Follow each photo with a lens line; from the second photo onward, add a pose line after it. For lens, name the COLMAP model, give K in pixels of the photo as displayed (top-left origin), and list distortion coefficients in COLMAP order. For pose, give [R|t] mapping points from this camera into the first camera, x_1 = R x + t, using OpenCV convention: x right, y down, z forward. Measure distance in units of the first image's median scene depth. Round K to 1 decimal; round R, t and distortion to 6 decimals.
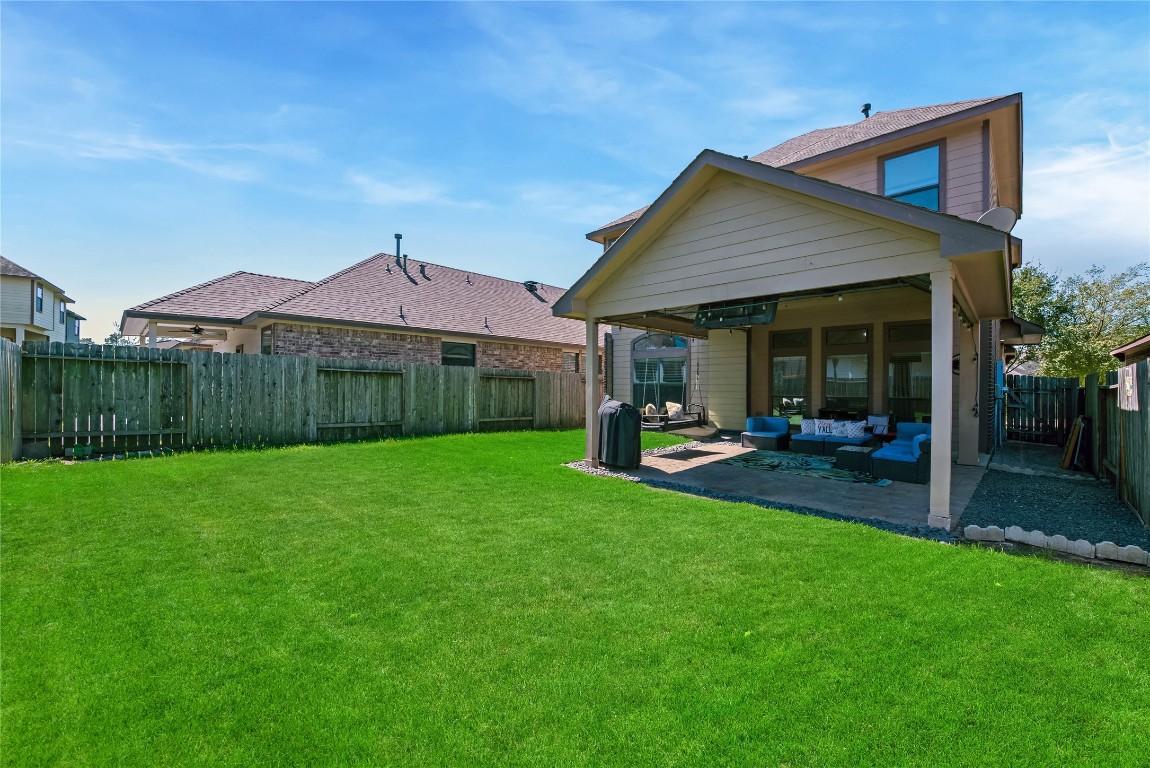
lens RADIAL K [[471.4, 0, 580.4], [0, 471.4, 380.2], [0, 0, 1]] dist [-0.002210, -0.005065]
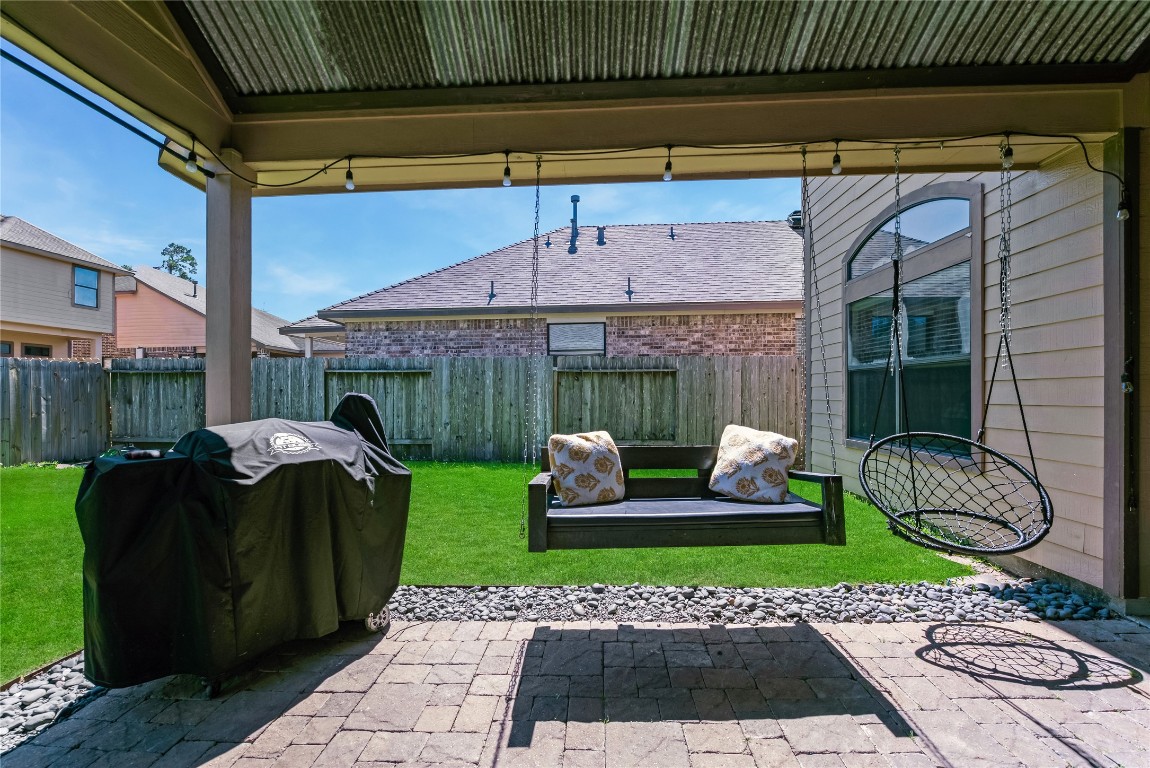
lens RADIAL K [[471.4, 0, 580.4], [0, 471.4, 380.2], [0, 0, 1]] dist [-0.002210, -0.005065]
pose [[0.655728, -0.038641, -0.754008, 0.282960], [0.030499, 0.999230, -0.024684, 0.020688], [0.754381, -0.006810, 0.656401, 0.659753]]
